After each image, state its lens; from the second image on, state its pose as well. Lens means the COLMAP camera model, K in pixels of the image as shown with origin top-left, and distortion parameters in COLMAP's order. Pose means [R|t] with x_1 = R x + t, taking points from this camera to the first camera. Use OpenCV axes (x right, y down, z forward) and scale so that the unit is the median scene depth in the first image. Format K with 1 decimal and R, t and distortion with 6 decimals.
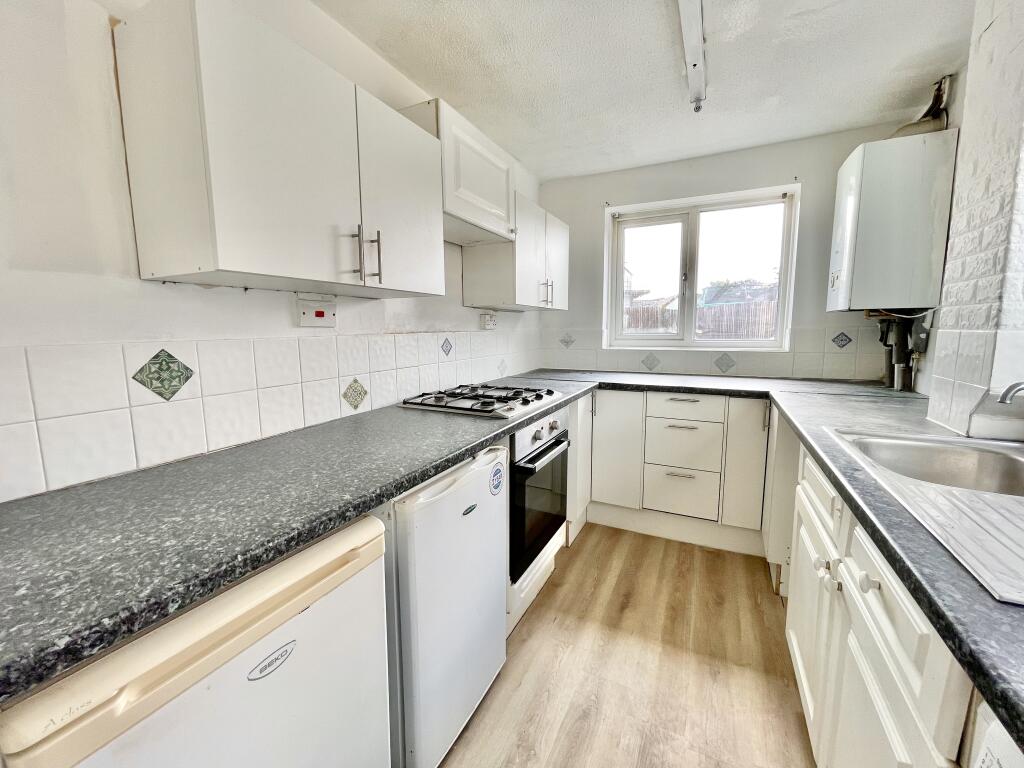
lens RADIAL K [[414.3, 0, 509.6], [0, 414.3, 378.7], [0, 0, 1]] dist [0.002901, -0.003335]
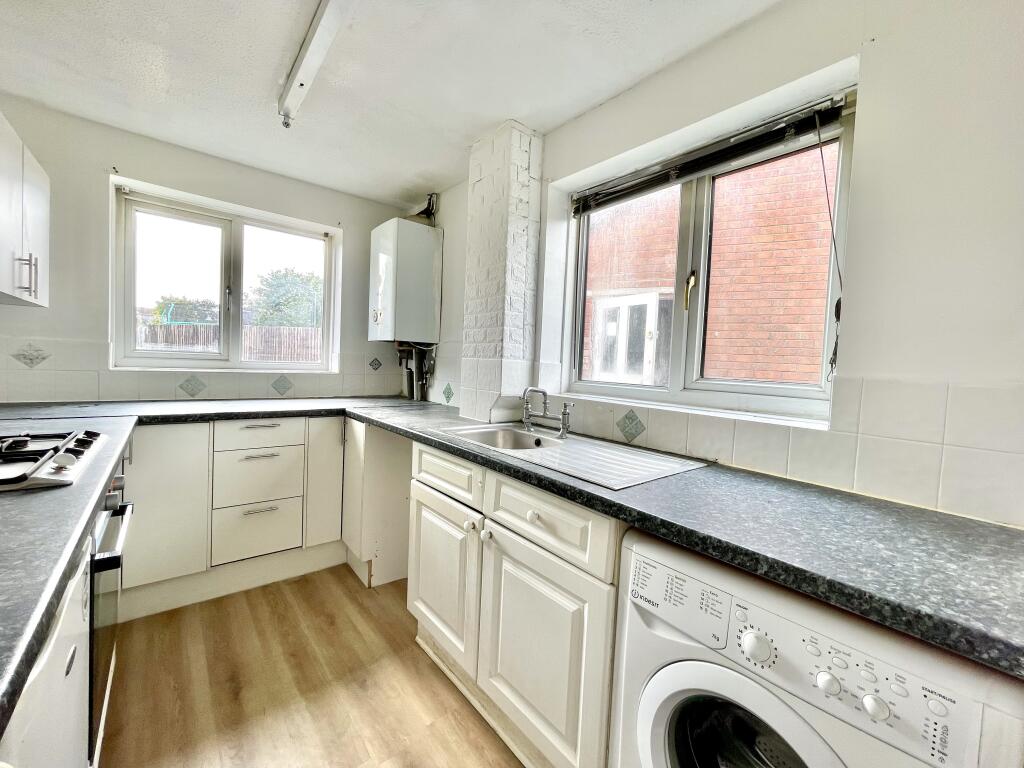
lens RADIAL K [[414.3, 0, 509.6], [0, 414.3, 378.7], [0, 0, 1]] dist [0.002901, -0.003335]
pose [[0.406564, -0.010583, 0.913561, -0.195139], [0.064658, 0.997759, -0.017217, -0.001642], [-0.911332, 0.066069, 0.406337, 0.135997]]
